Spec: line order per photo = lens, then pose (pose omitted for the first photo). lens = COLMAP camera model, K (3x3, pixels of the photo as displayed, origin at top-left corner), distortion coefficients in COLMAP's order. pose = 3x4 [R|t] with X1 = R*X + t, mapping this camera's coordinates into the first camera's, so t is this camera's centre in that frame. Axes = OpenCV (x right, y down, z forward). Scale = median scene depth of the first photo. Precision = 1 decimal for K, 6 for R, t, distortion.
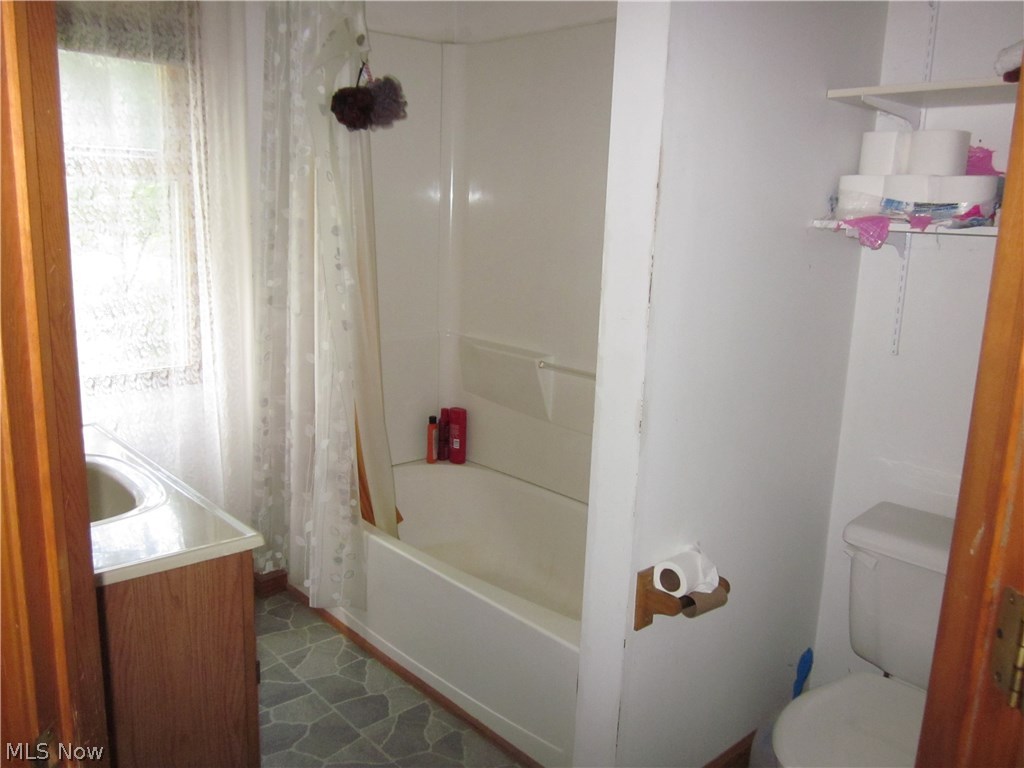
lens RADIAL K [[853.4, 0, 510.7], [0, 853.4, 383.8], [0, 0, 1]] dist [-0.038298, 0.009267]
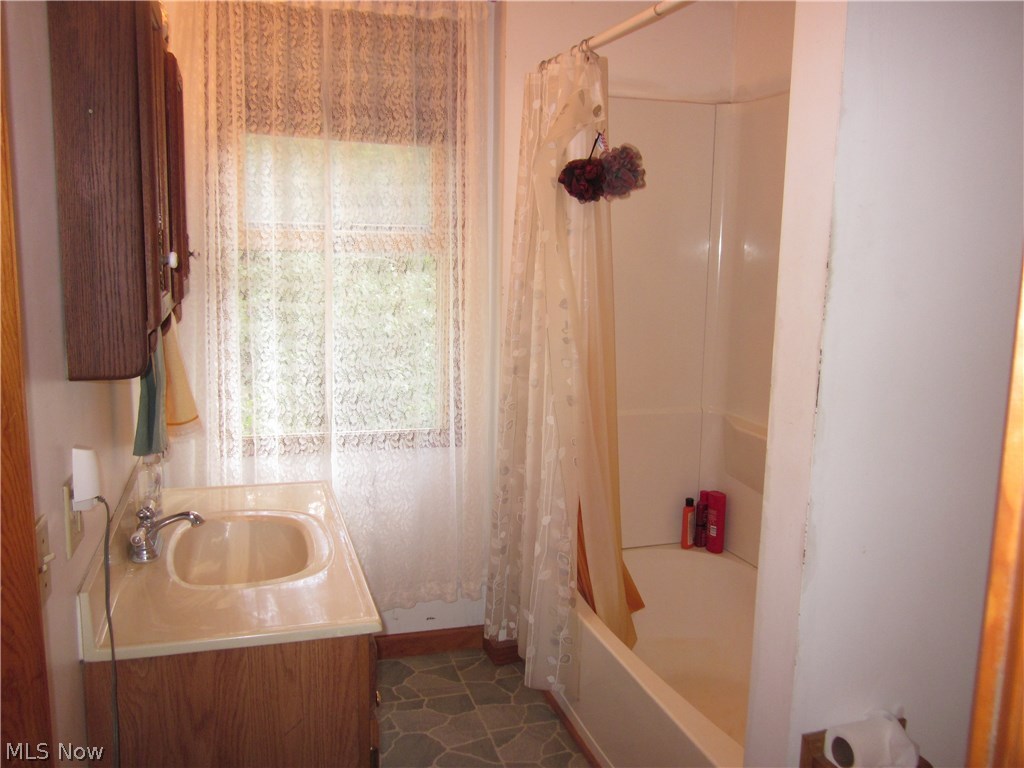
lens RADIAL K [[853.4, 0, 512.2], [0, 853.4, 383.5], [0, 0, 1]] dist [-0.038298, 0.009267]
pose [[0.909798, 0.045542, -0.412546, 0.144235], [-0.072414, 0.996134, -0.049732, -0.034719], [0.408686, 0.075121, 0.909578, 0.087386]]
